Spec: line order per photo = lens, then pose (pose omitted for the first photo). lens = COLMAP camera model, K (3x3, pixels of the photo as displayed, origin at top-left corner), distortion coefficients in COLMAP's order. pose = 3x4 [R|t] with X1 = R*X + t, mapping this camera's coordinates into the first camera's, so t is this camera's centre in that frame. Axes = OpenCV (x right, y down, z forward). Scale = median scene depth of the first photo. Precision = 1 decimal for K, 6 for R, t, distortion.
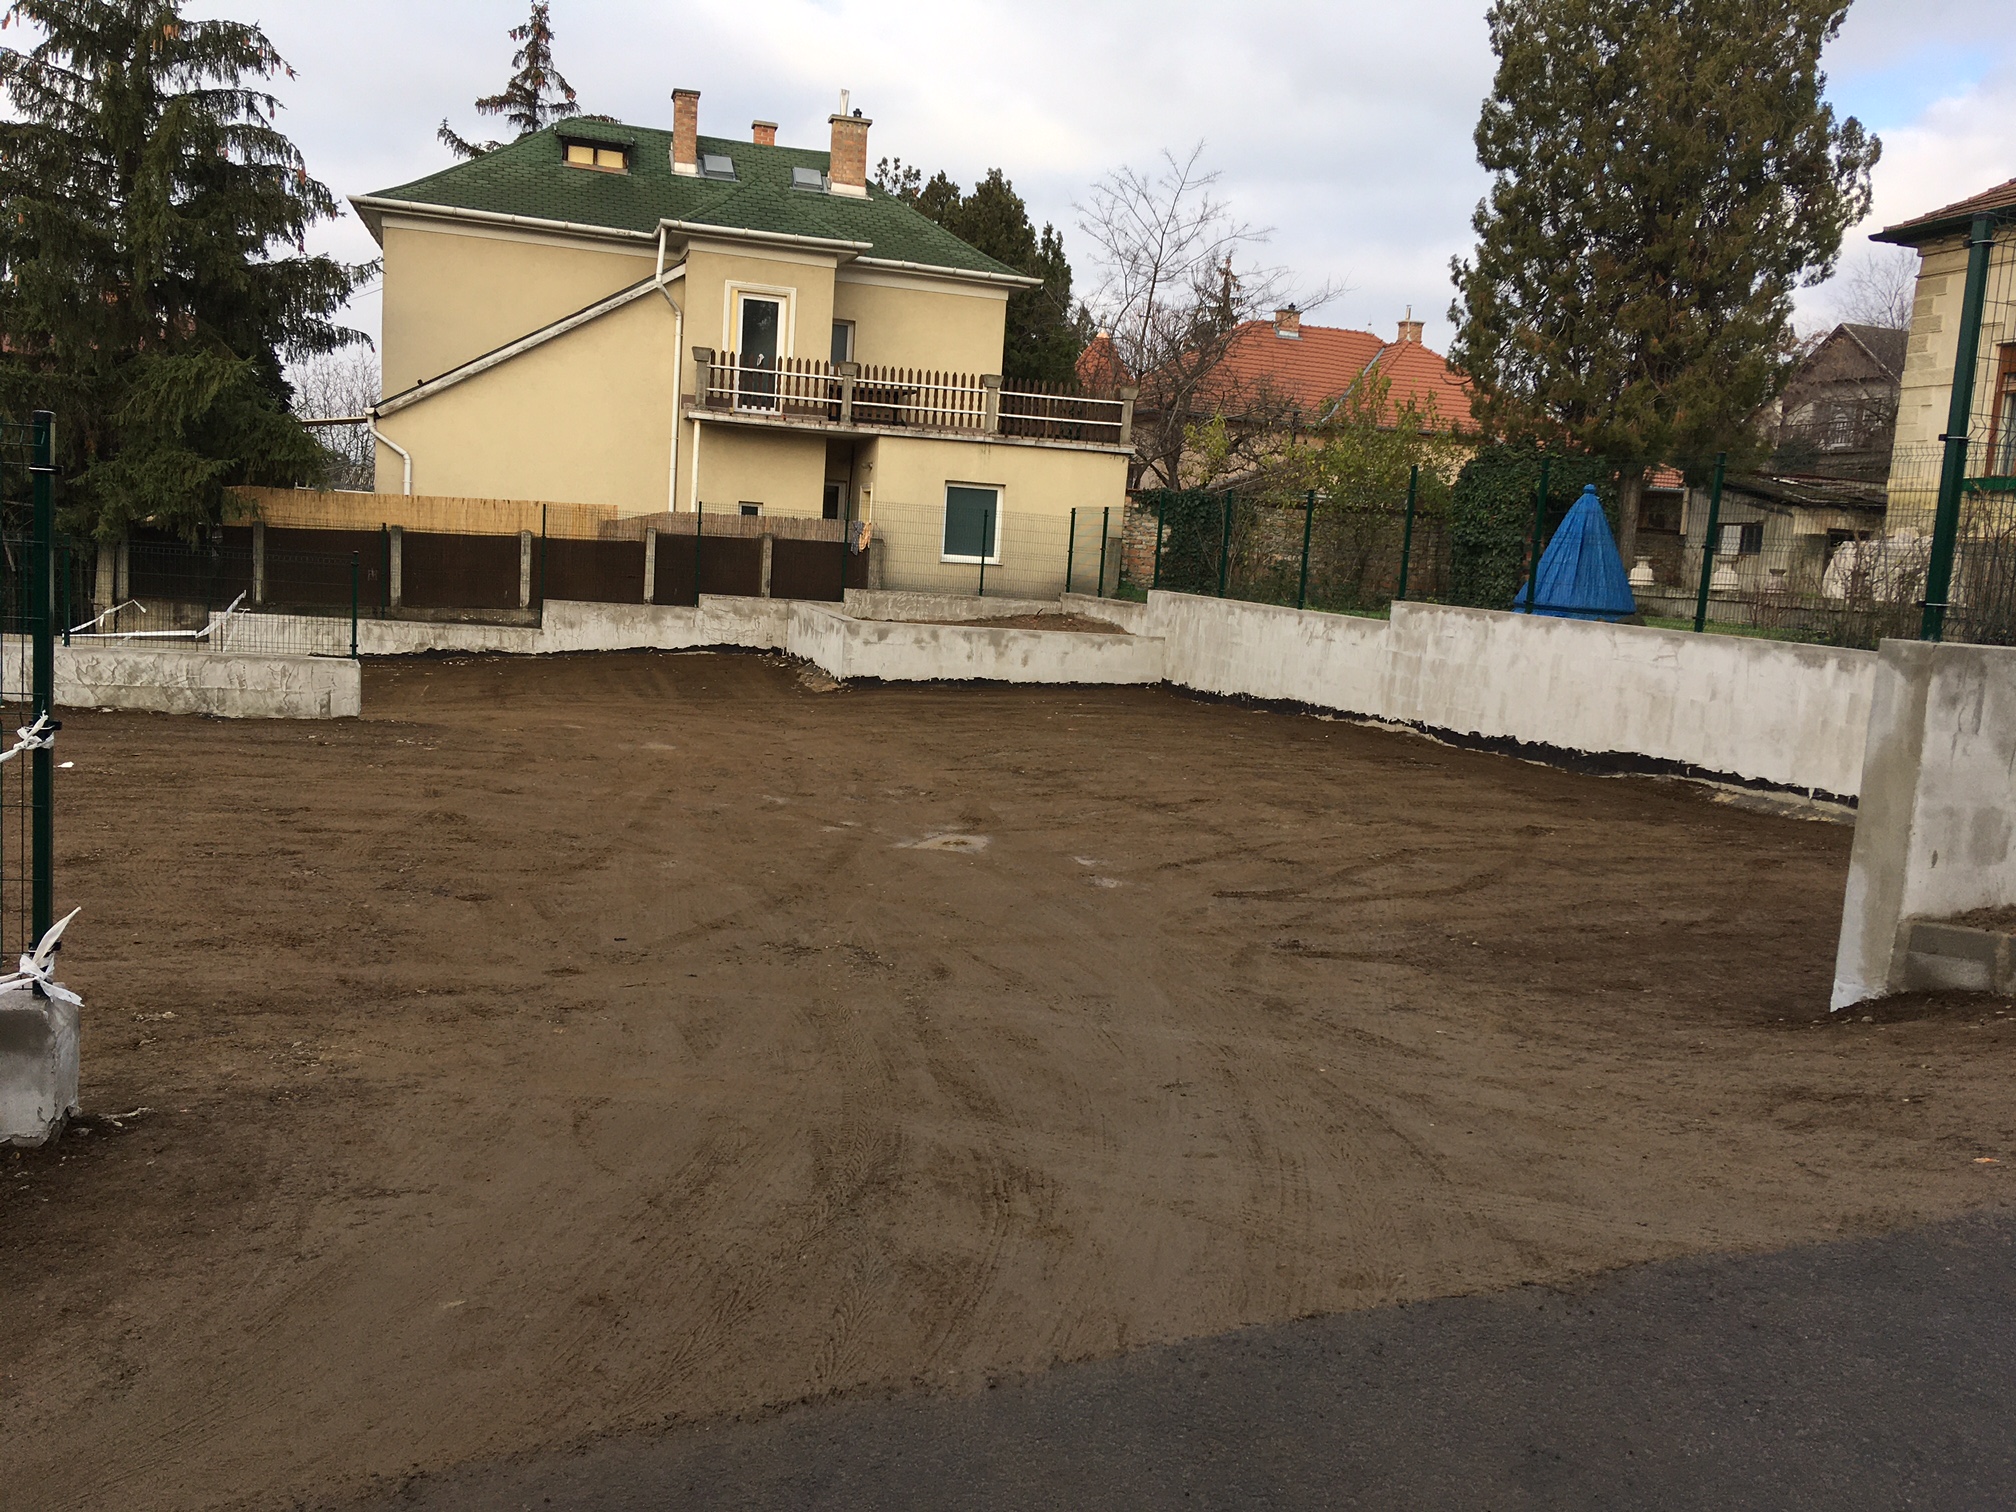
lens RADIAL K [[1694.8, 0, 1009.8], [0, 1694.8, 749.1], [0, 0, 1]] dist [0.119940, -0.180566]
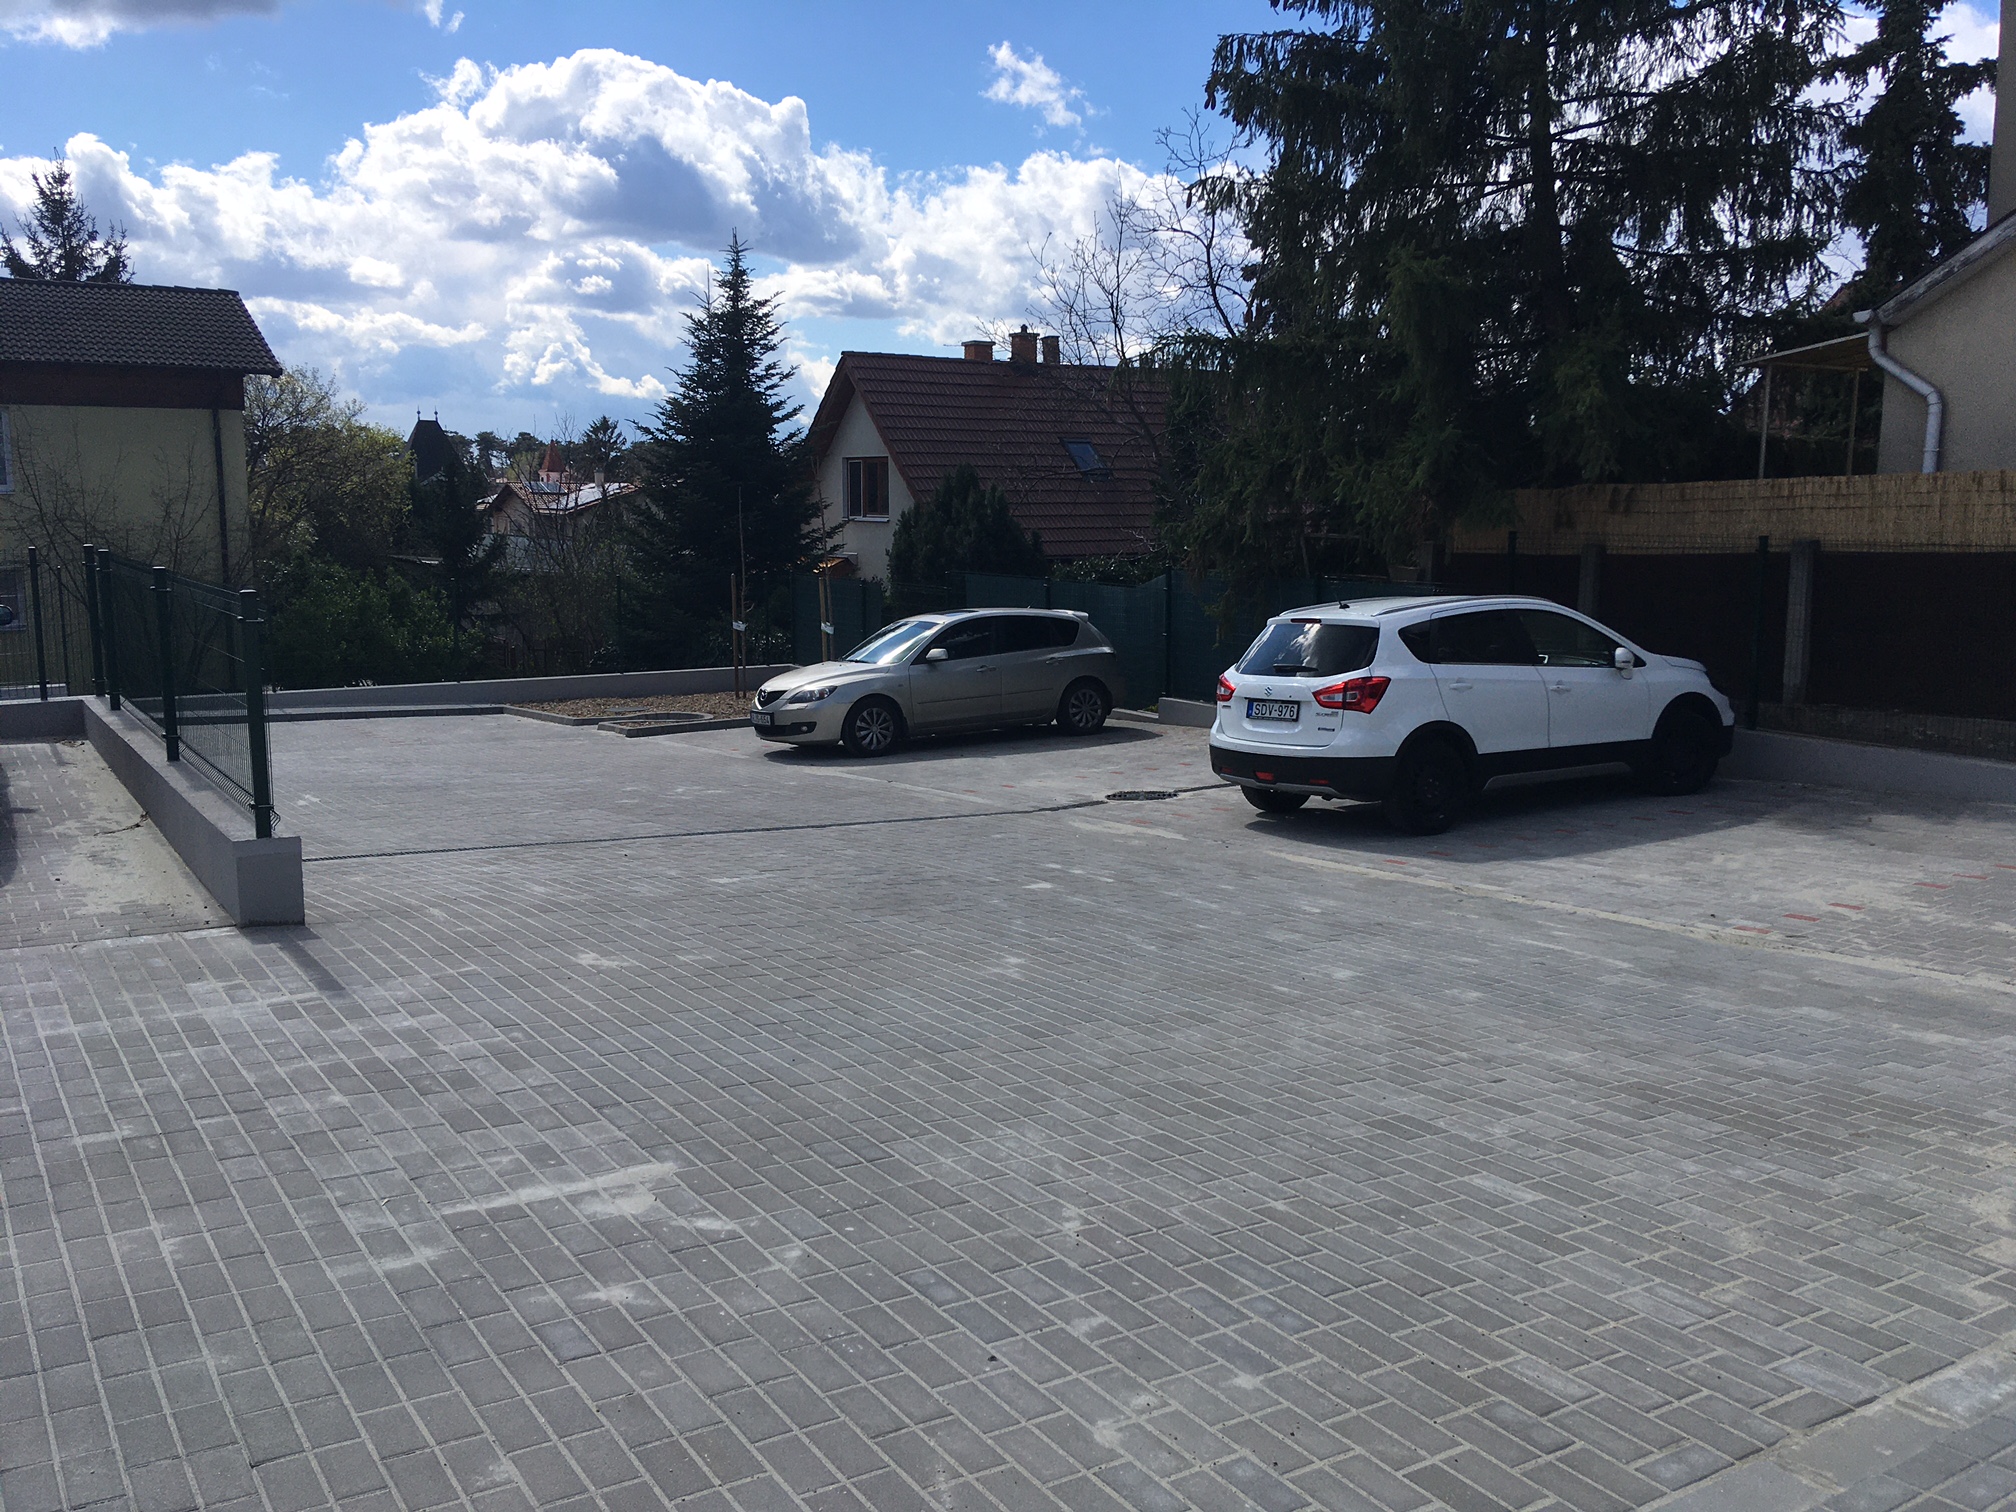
lens RADIAL K [[1694.8, 0, 1005.9], [0, 1694.8, 691.5], [0, 0, 1]] dist [0.119940, -0.180566]
pose [[0.292411, 0.045323, -0.955218, 0.047806], [-0.104079, 0.994451, 0.015324, -0.069550], [0.950612, 0.094938, 0.295506, 0.630951]]
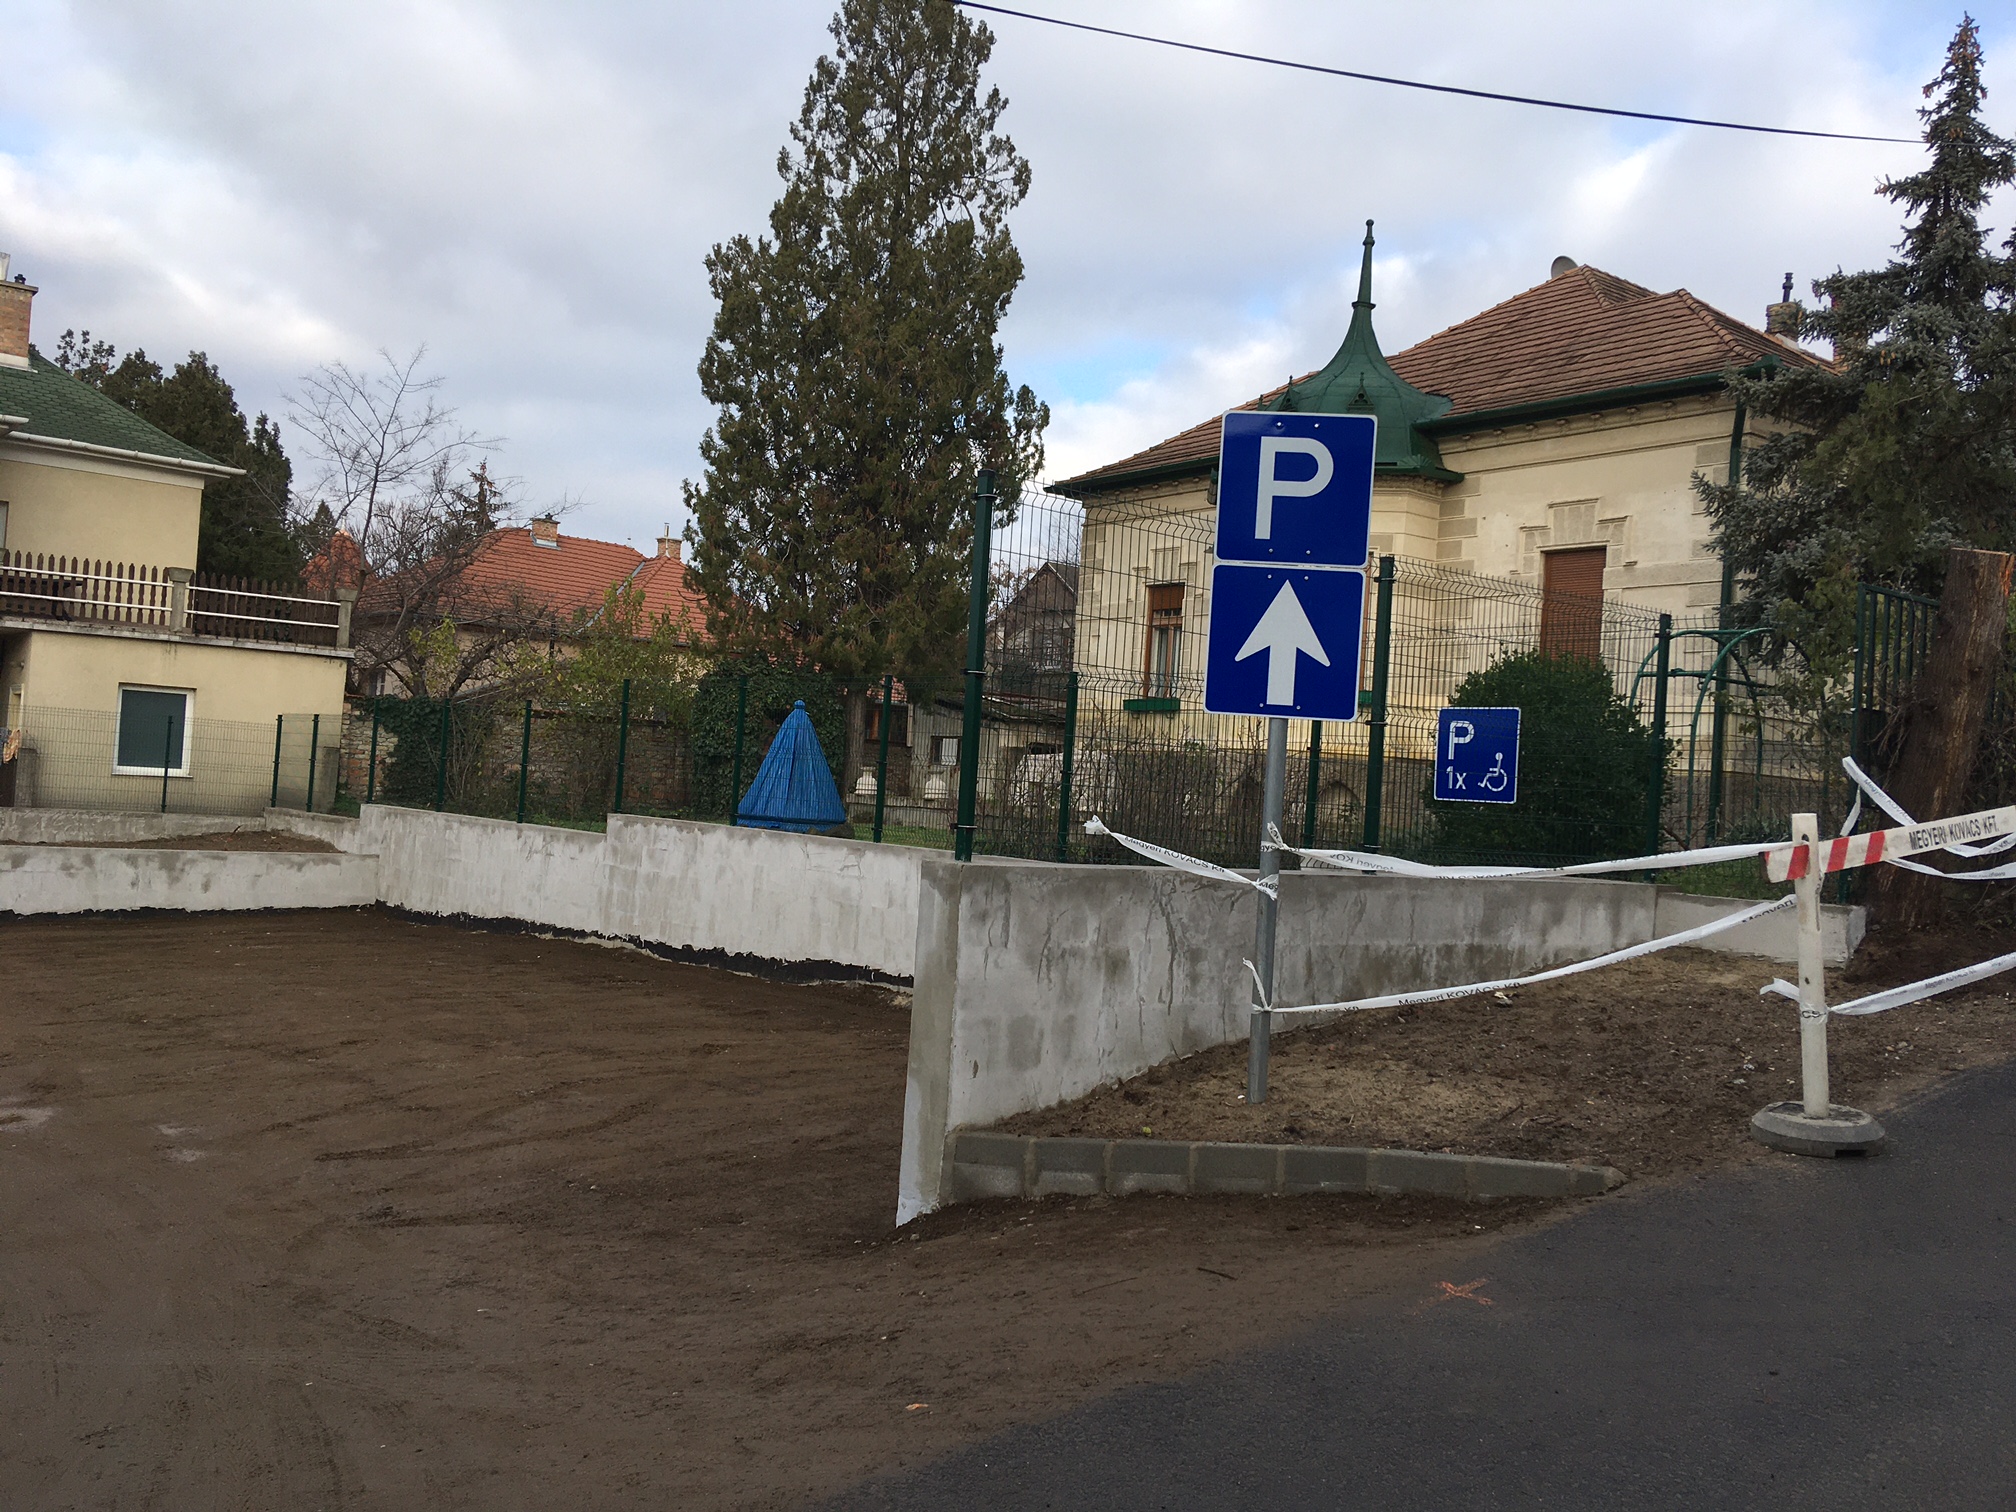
lens RADIAL K [[1694.8, 0, 1011.4], [0, 1694.8, 747.5], [0, 0, 1]] dist [0.119940, -0.180566]
pose [[0.917563, 0.000313, 0.397590, 0.033087], [0.047860, 0.992641, -0.111234, -0.003164], [-0.394699, 0.121093, 0.910796, 0.006760]]
